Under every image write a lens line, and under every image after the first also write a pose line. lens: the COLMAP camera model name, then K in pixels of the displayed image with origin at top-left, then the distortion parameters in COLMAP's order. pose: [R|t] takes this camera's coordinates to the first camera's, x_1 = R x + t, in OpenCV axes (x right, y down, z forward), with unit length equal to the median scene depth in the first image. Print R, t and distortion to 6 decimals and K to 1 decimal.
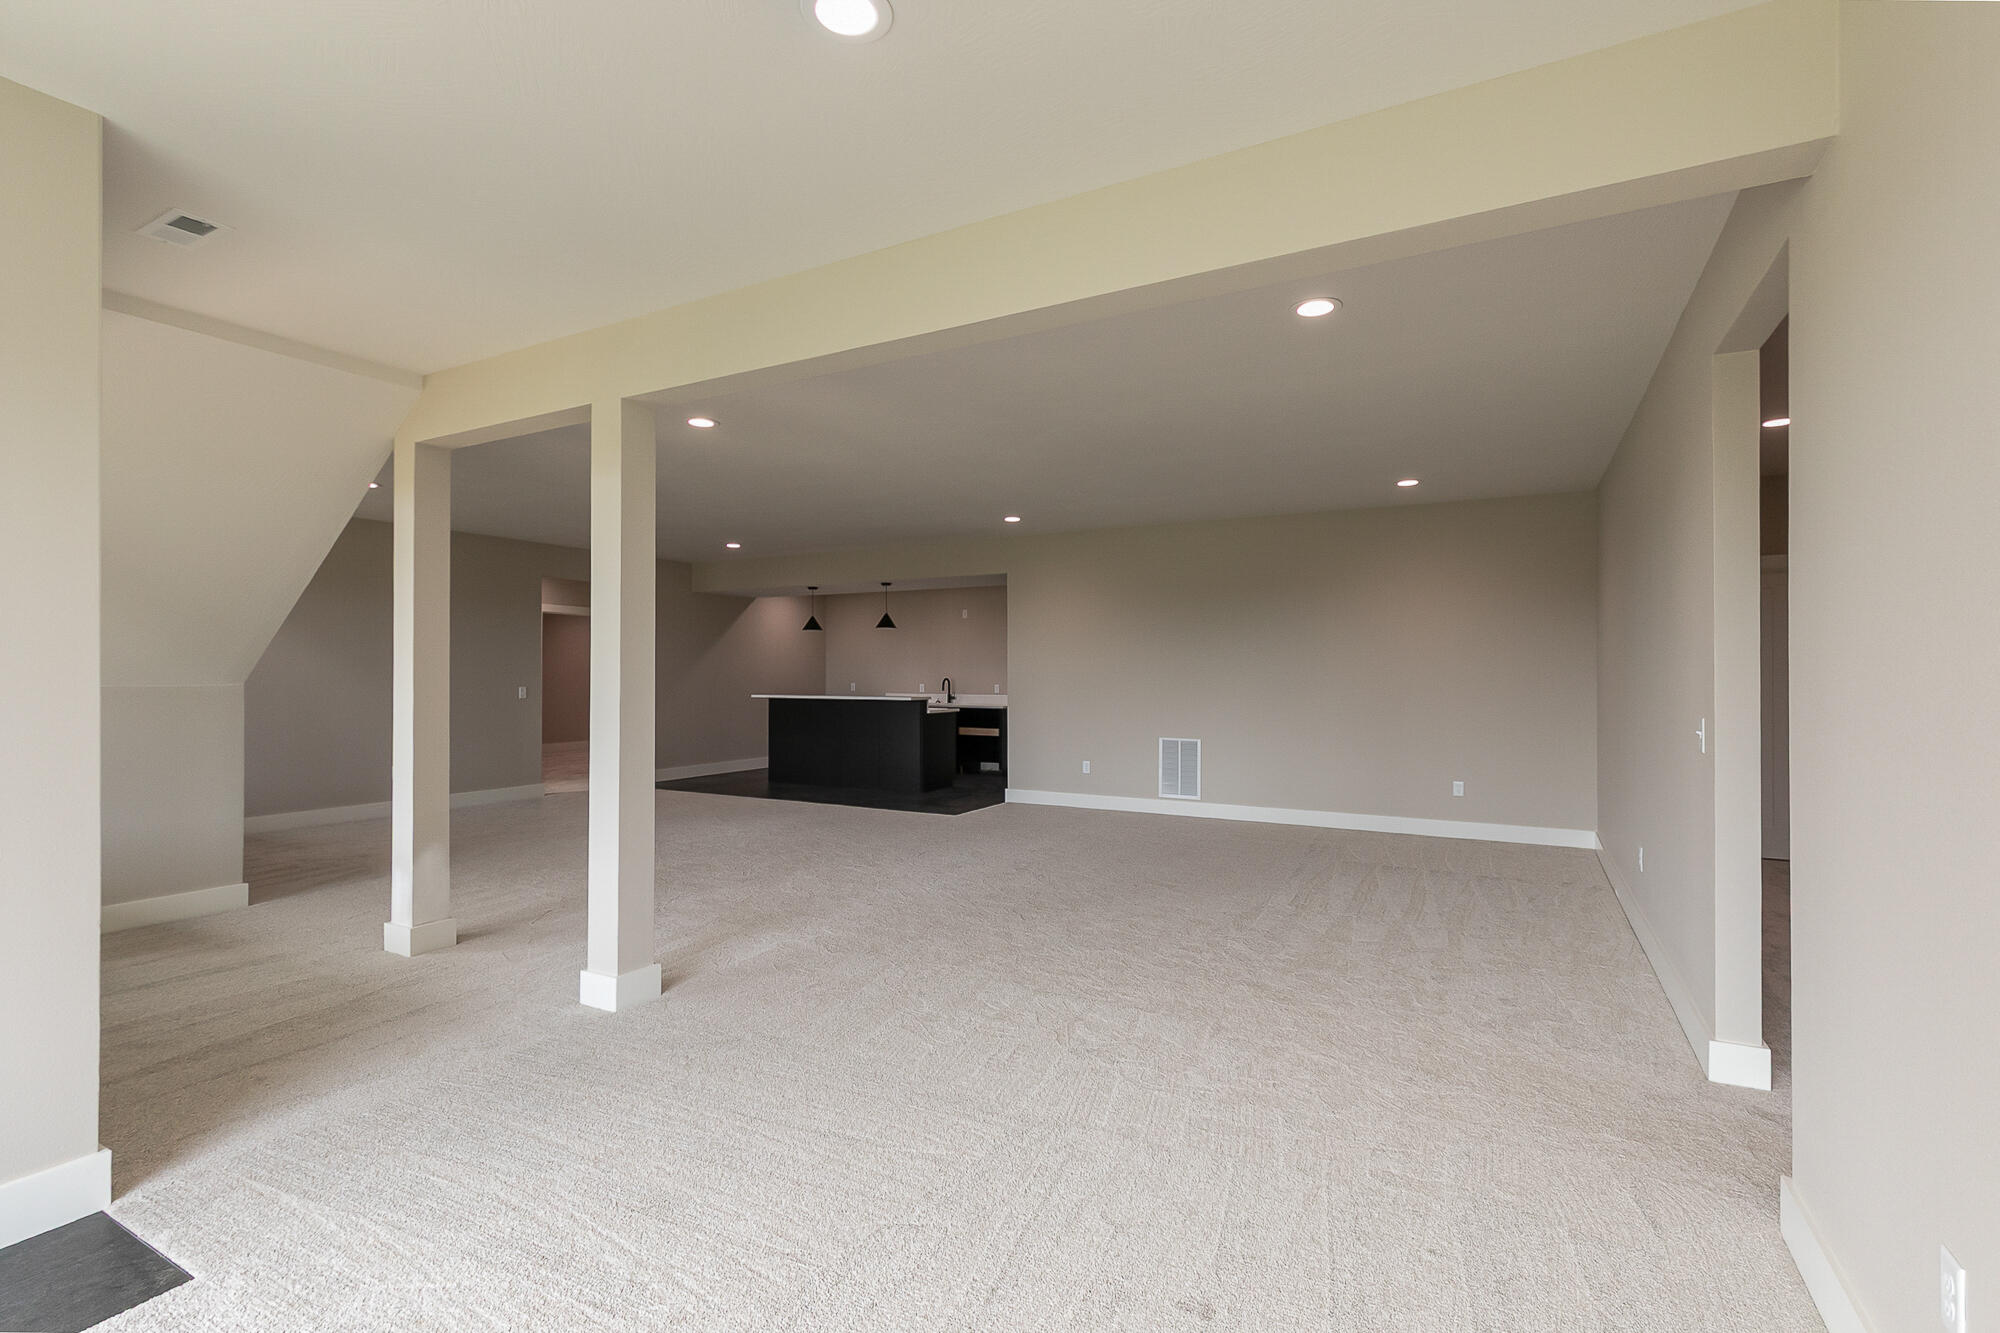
lens RADIAL K [[903.3, 0, 1000.0], [0, 903.3, 666.5], [0, 0, 1]] dist [-0.000150, -0.000009]
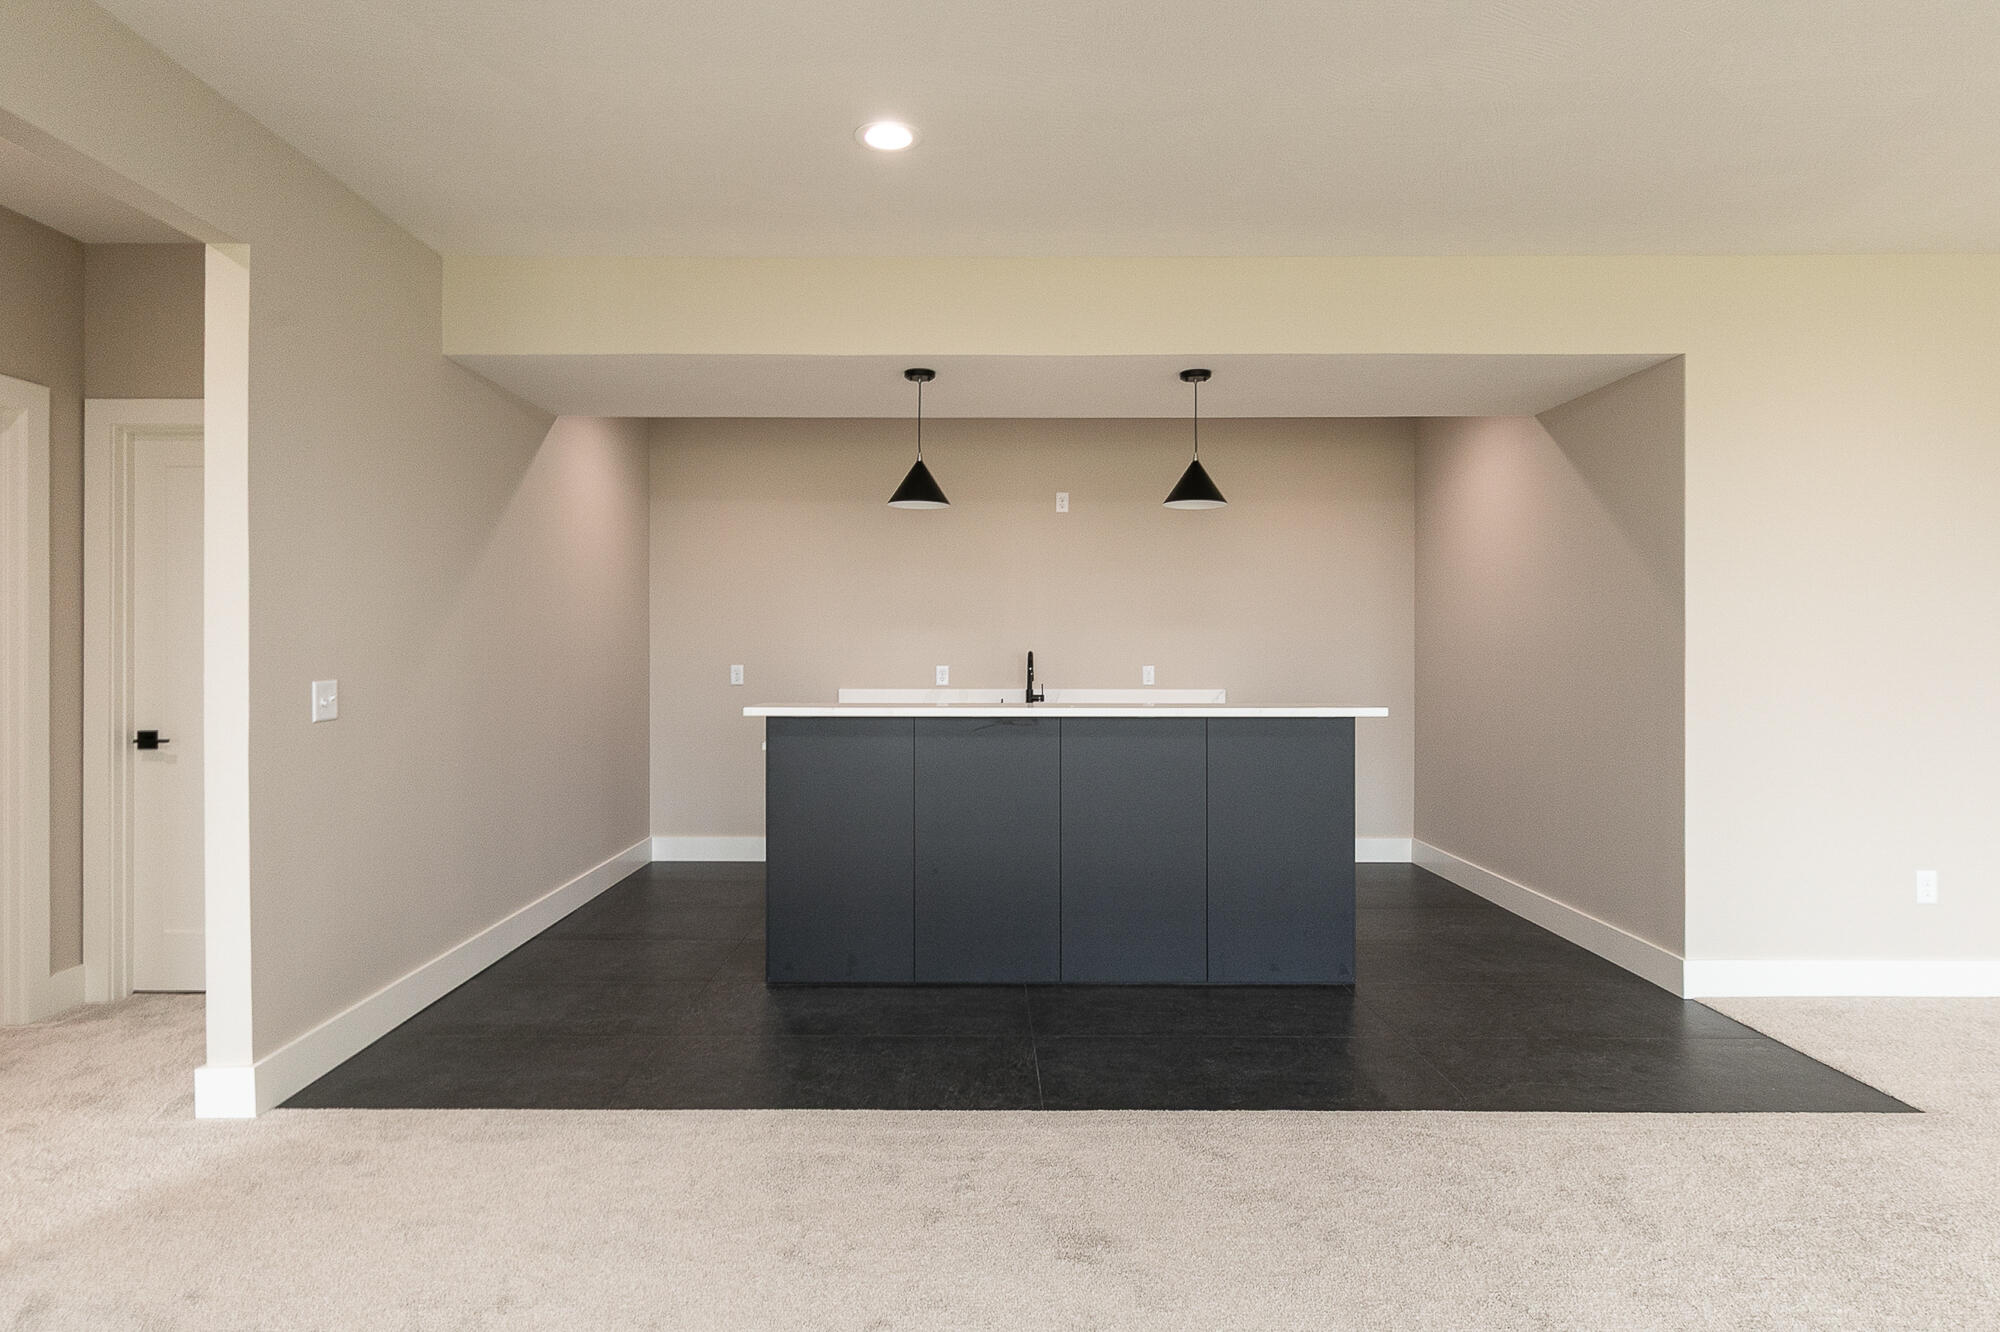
lens RADIAL K [[1107.4, 0, 994.0], [0, 1107.4, 652.4], [0, 0, 1]] dist [-0.001520, -0.000543]
pose [[0.873299, 0.003526, 0.487172, -0.397614], [-0.006912, 0.999963, 0.005153, 0.012898], [-0.487135, -0.007867, 0.873291, 0.672881]]
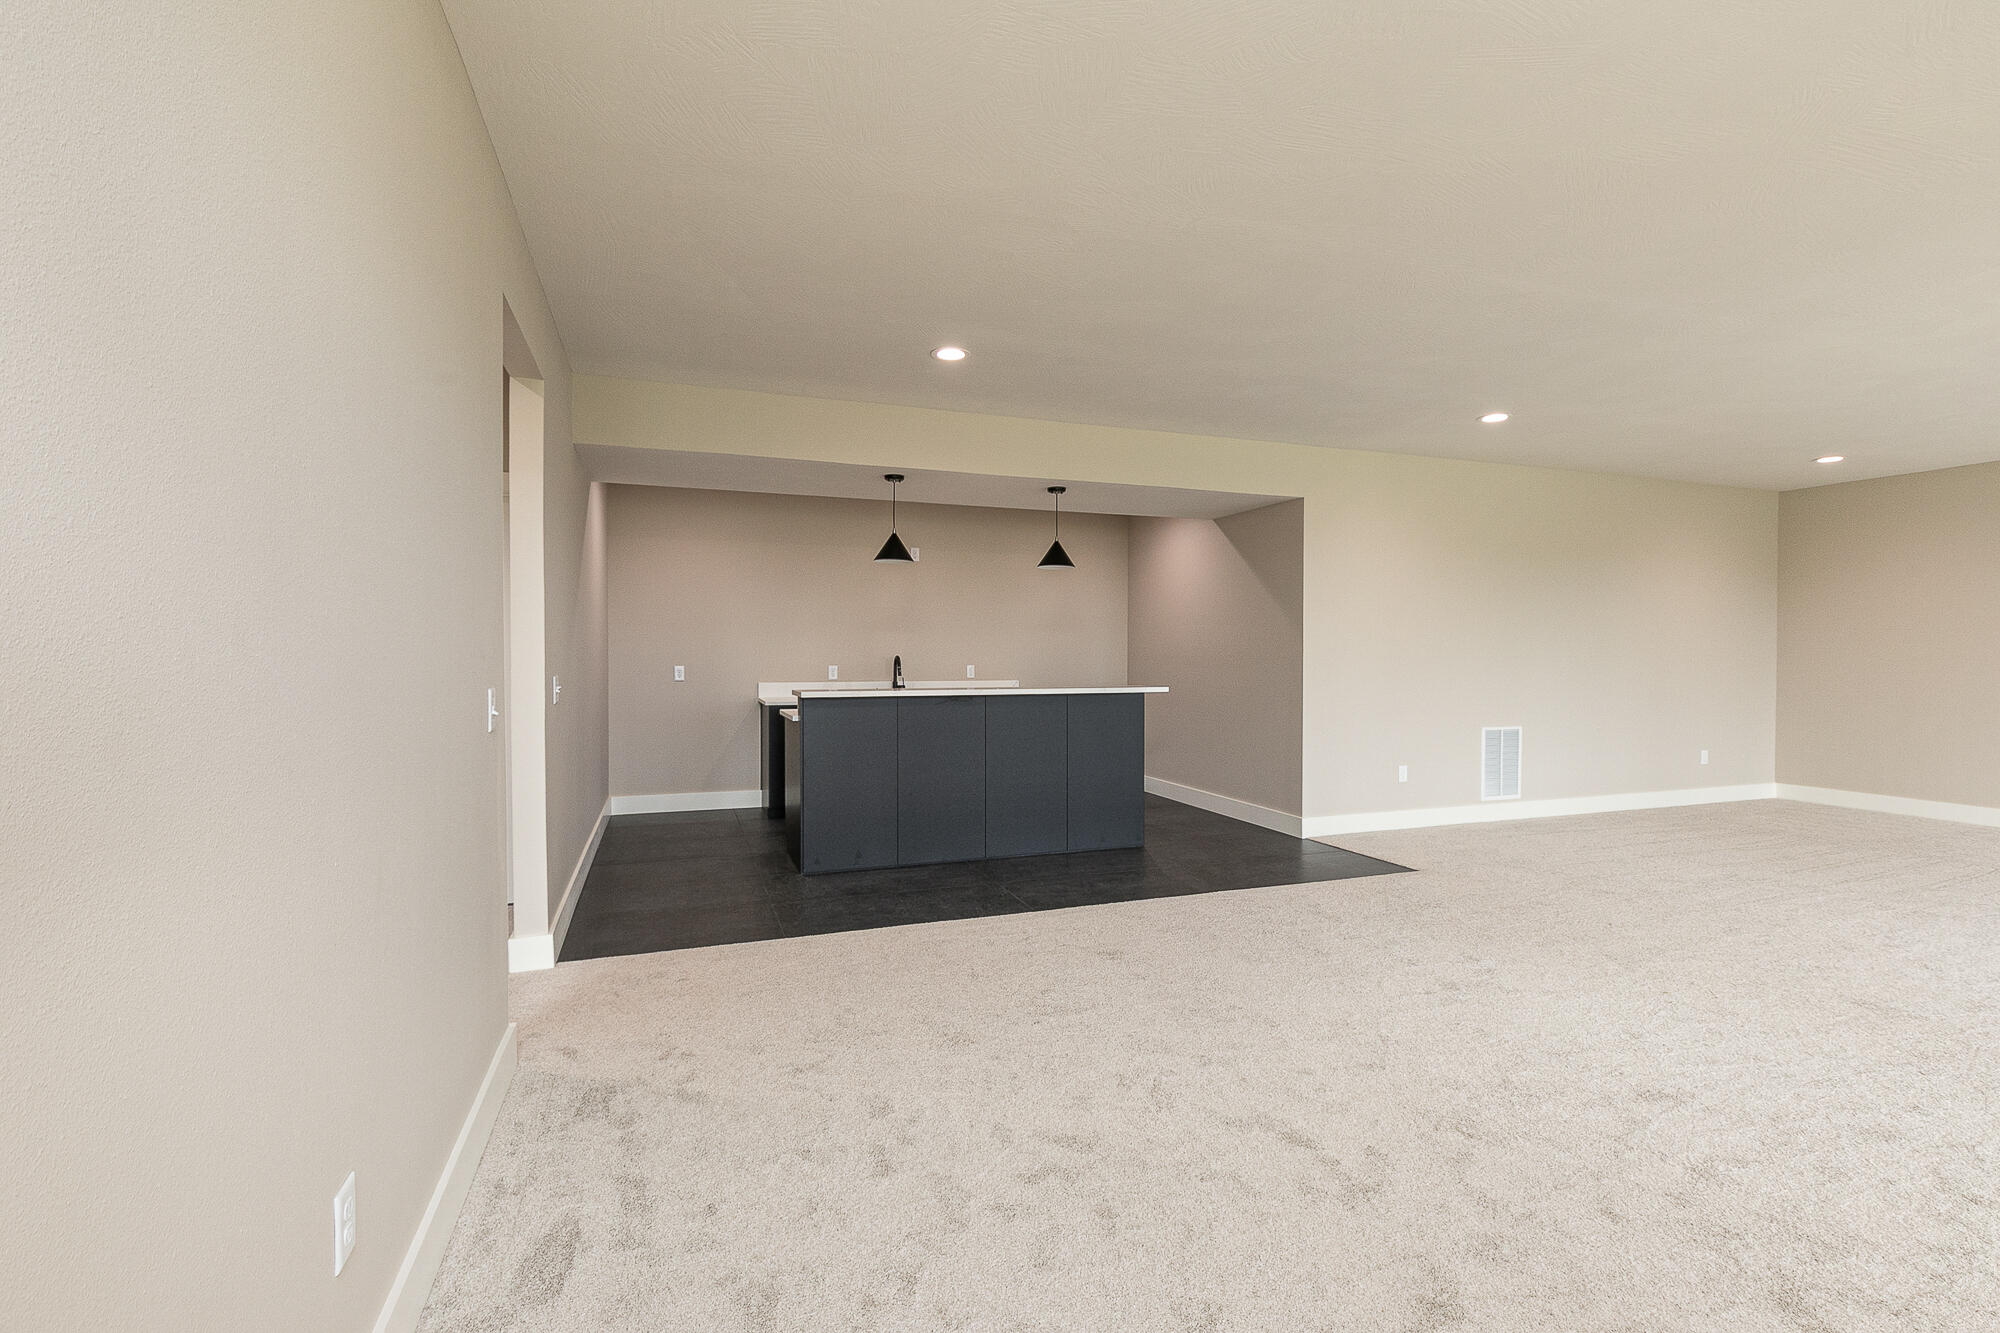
lens RADIAL K [[903.3, 0, 1000.0], [0, 903.3, 666.5], [0, 0, 1]] dist [-0.000150, -0.000009]
pose [[0.648296, -0.005231, 0.761371, -0.585622], [-0.007375, 0.999886, 0.013150, 0.013844], [-0.761353, -0.014140, 0.648183, 0.658232]]
